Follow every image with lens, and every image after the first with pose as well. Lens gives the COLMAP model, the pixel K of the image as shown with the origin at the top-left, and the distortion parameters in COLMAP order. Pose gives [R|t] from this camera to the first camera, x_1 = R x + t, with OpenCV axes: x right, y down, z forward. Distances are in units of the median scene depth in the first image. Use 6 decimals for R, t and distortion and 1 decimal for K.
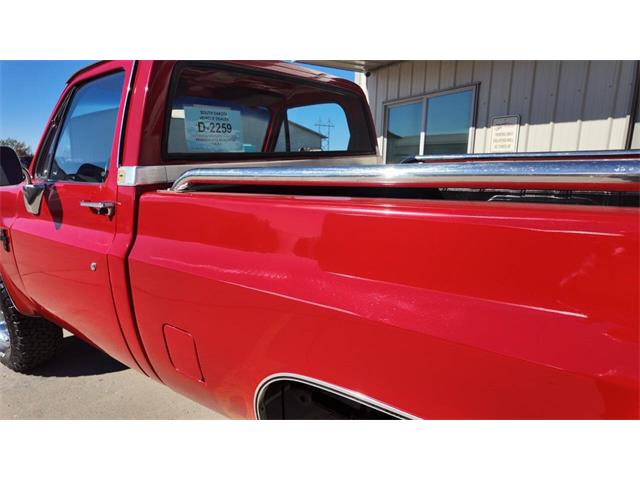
lens RADIAL K [[381.0, 0, 320.0], [0, 381.0, 240.0], [0, 0, 1]] dist [0.002183, 0.000013]
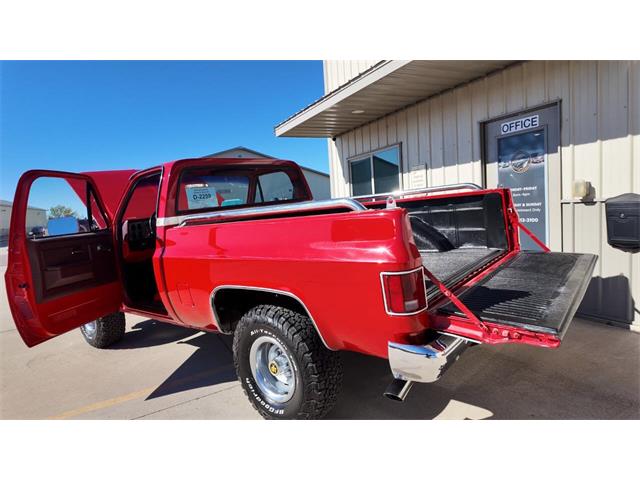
lens RADIAL K [[380.5, 0, 318.0], [0, 380.5, 234.6], [0, 0, 1]] dist [0.029824, -0.017622]
pose [[0.993705, -0.075325, -0.082931, 0.265625], [0.064613, 0.990048, -0.125023, 0.109431], [0.091523, 0.118878, 0.988682, -0.507086]]
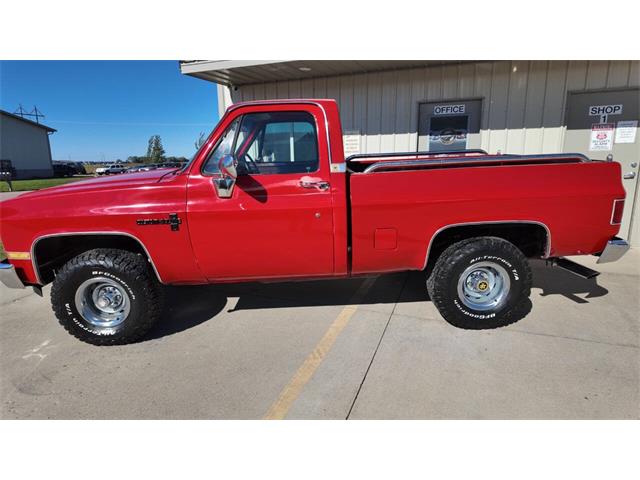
lens RADIAL K [[370.8, 0, 320.6], [0, 370.8, 249.0], [0, 0, 1]] dist [0.033941, -0.000460]
pose [[0.790505, -0.164539, 0.589940, -0.806269], [0.143101, 0.986196, 0.083307, 0.038802], [-0.595503, 0.018566, 0.803138, -0.244164]]
